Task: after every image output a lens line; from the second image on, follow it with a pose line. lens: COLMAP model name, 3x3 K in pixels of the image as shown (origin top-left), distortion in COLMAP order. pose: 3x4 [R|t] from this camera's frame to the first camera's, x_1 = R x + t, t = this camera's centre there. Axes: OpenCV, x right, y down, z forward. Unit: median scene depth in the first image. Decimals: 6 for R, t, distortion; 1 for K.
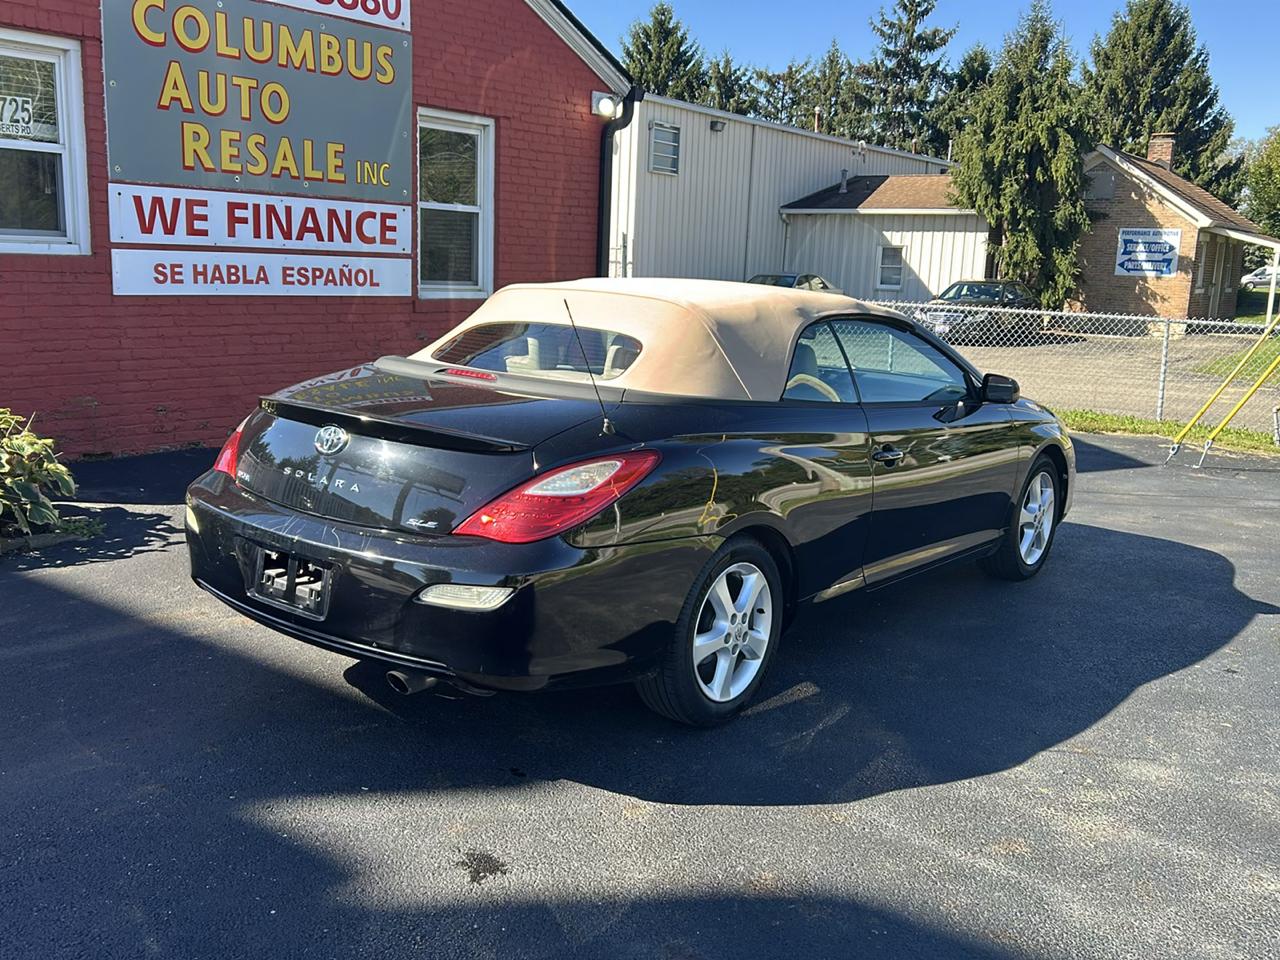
lens RADIAL K [[1211.3, 0, 617.1], [0, 1211.3, 505.1], [0, 0, 1]] dist [0.018815, -0.007876]
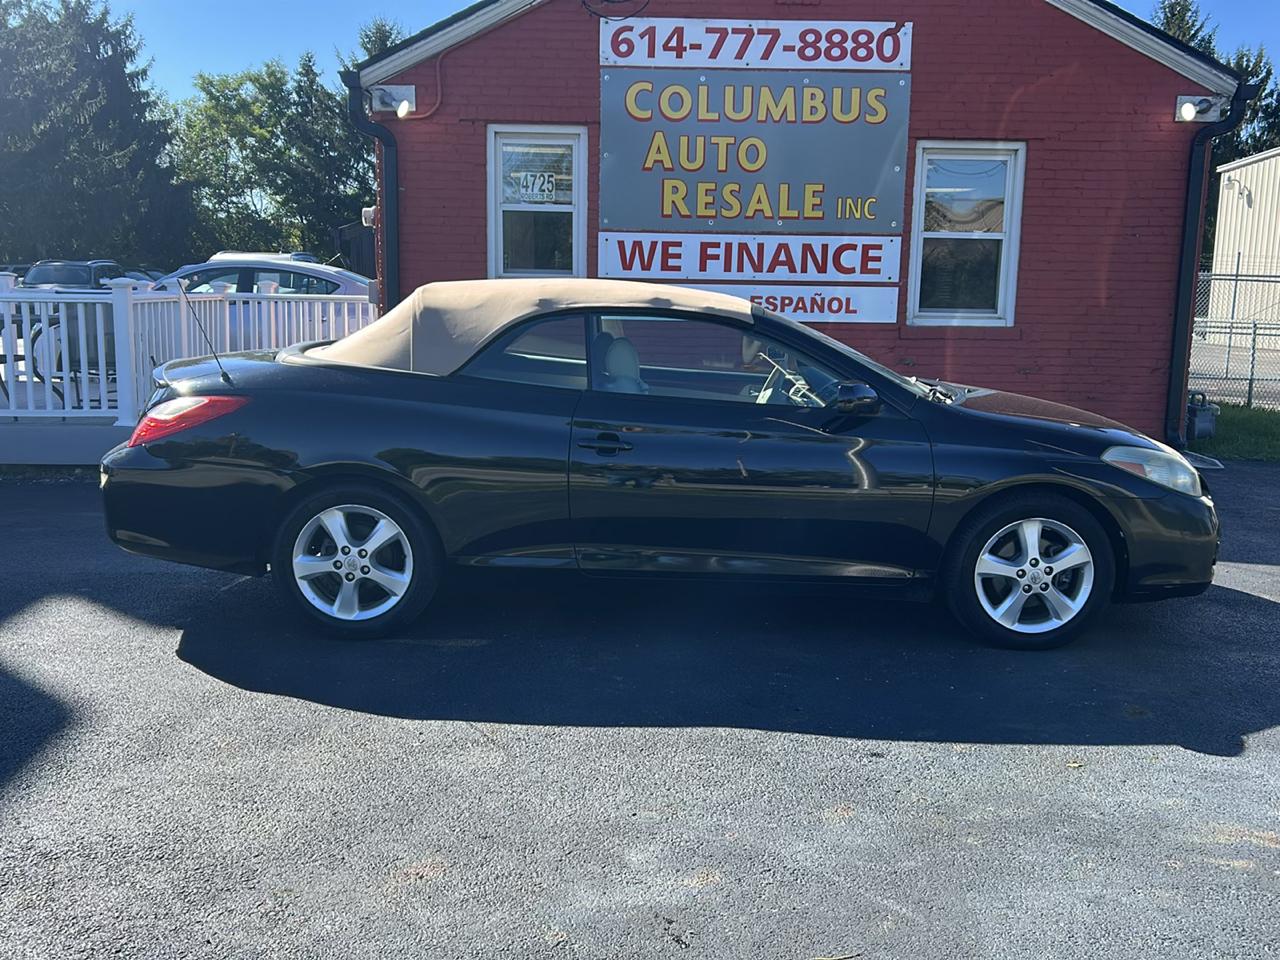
lens RADIAL K [[1211.2, 0, 643.3], [0, 1211.2, 509.7], [0, 0, 1]] dist [0.057019, -0.073606]
pose [[0.648501, 0.116946, -0.752177, 0.513958], [-0.144351, 0.989092, 0.029326, -0.013518], [0.747401, 0.089560, 0.658309, 0.171339]]
